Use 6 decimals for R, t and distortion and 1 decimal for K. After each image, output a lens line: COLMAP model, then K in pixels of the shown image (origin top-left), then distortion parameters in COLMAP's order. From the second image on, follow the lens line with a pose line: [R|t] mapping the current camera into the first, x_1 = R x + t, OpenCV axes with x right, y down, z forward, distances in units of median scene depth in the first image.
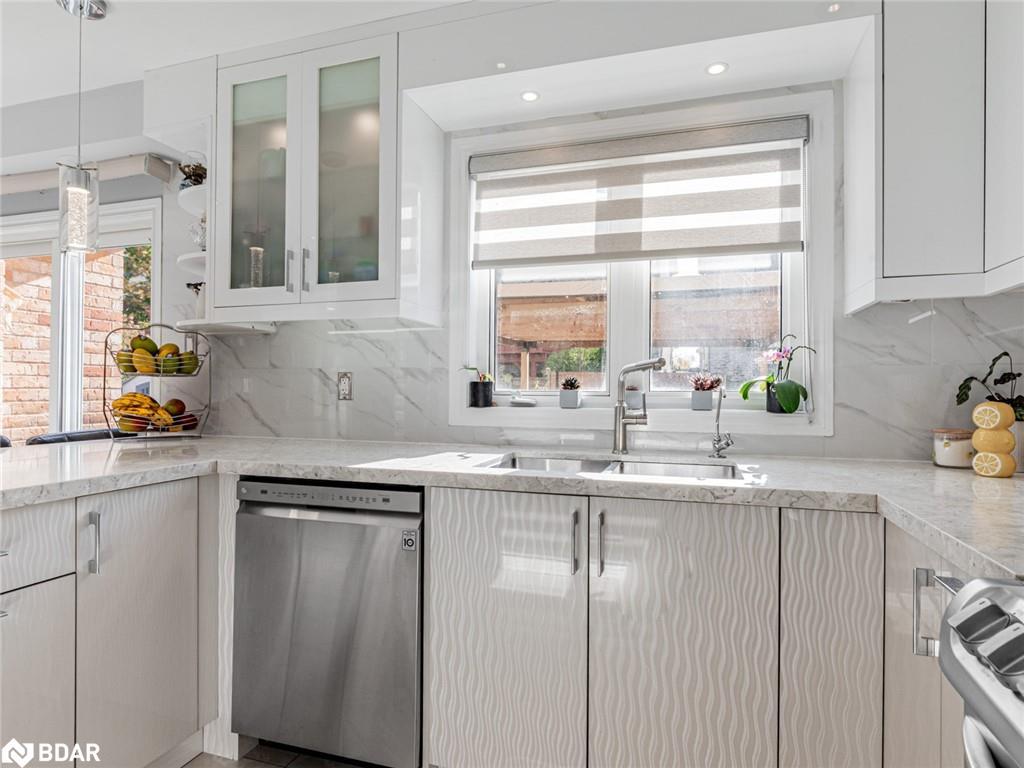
lens RADIAL K [[544.4, 0, 524.9], [0, 544.4, 397.3], [0, 0, 1]] dist [-0.004672, 0.000776]
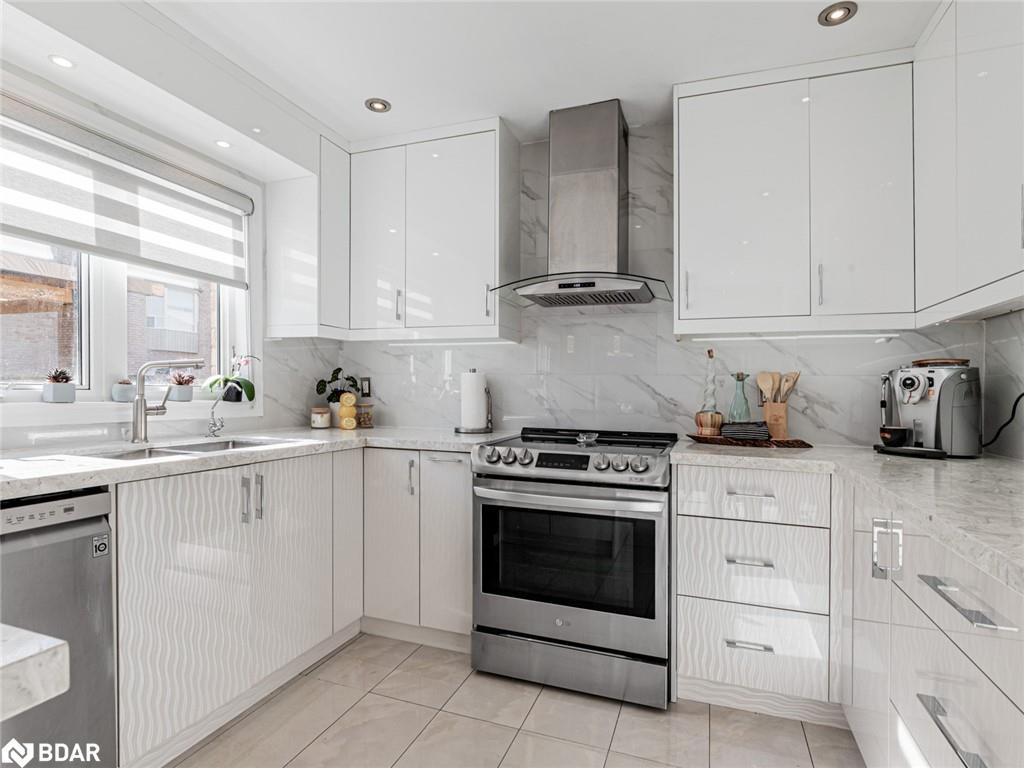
lens RADIAL K [[544.4, 0, 503.3], [0, 544.4, 398.5], [0, 0, 1]] dist [-0.004672, 0.000776]
pose [[0.085550, -0.015561, 0.996212, -0.810595], [0.002293, 0.999878, 0.015421, -0.000334], [-0.996331, 0.000965, 0.085576, 0.179159]]
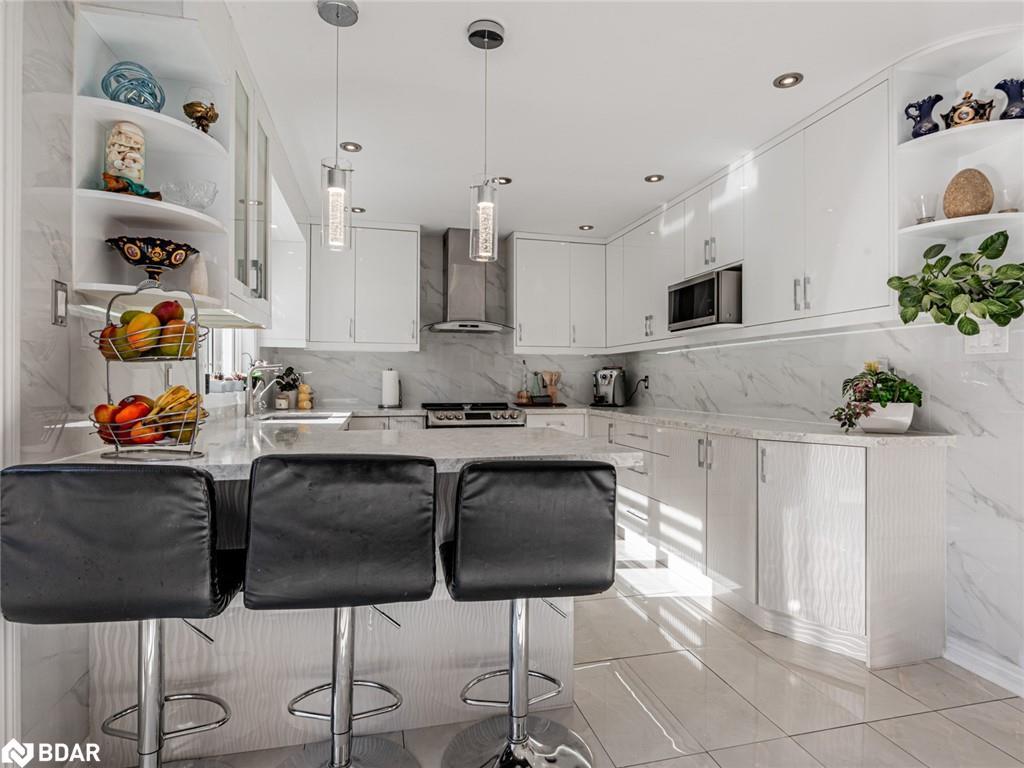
lens RADIAL K [[544.4, 0, 504.2], [0, 544.4, 379.9], [0, 0, 1]] dist [-0.004672, 0.000776]
pose [[-0.480556, -0.002424, 0.876961, -1.684342], [0.009543, 0.999923, 0.007993, -0.021513], [-0.876912, 0.012210, -0.480495, 1.097775]]
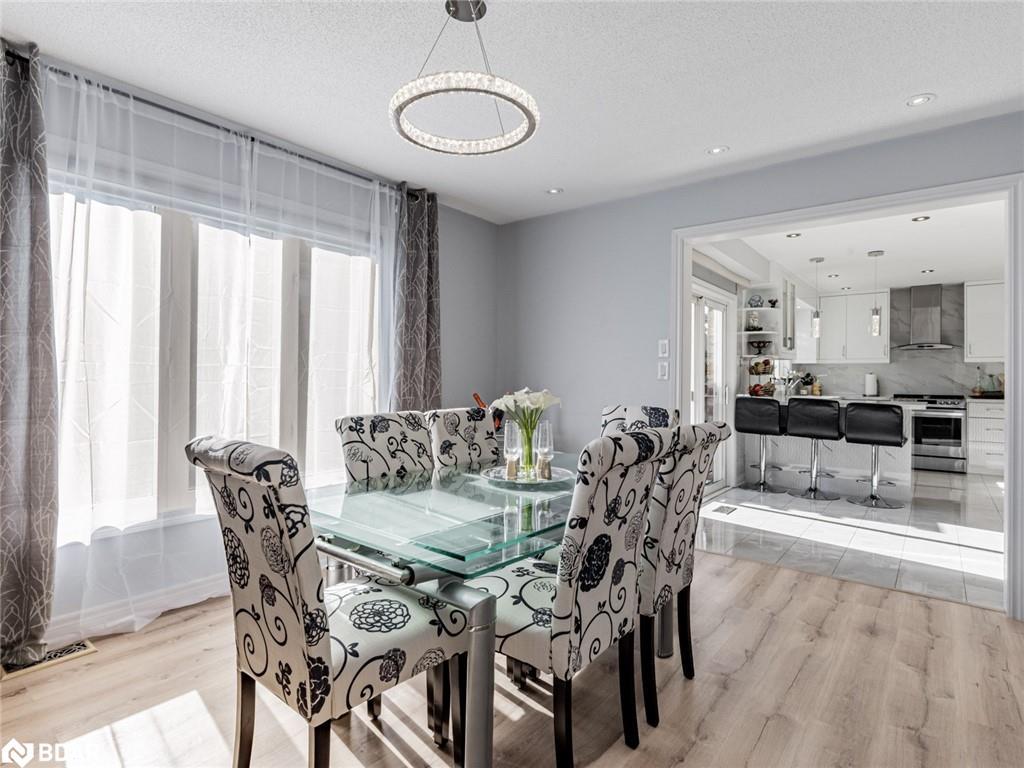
lens RADIAL K [[544.4, 0, 503.6], [0, 544.4, 376.2], [0, 0, 1]] dist [-0.004672, 0.000776]
pose [[0.400166, 0.002720, 0.916439, -4.148872], [0.010795, 0.999912, -0.007681, -0.032675], [-0.916379, 0.012967, 0.400101, 1.277452]]
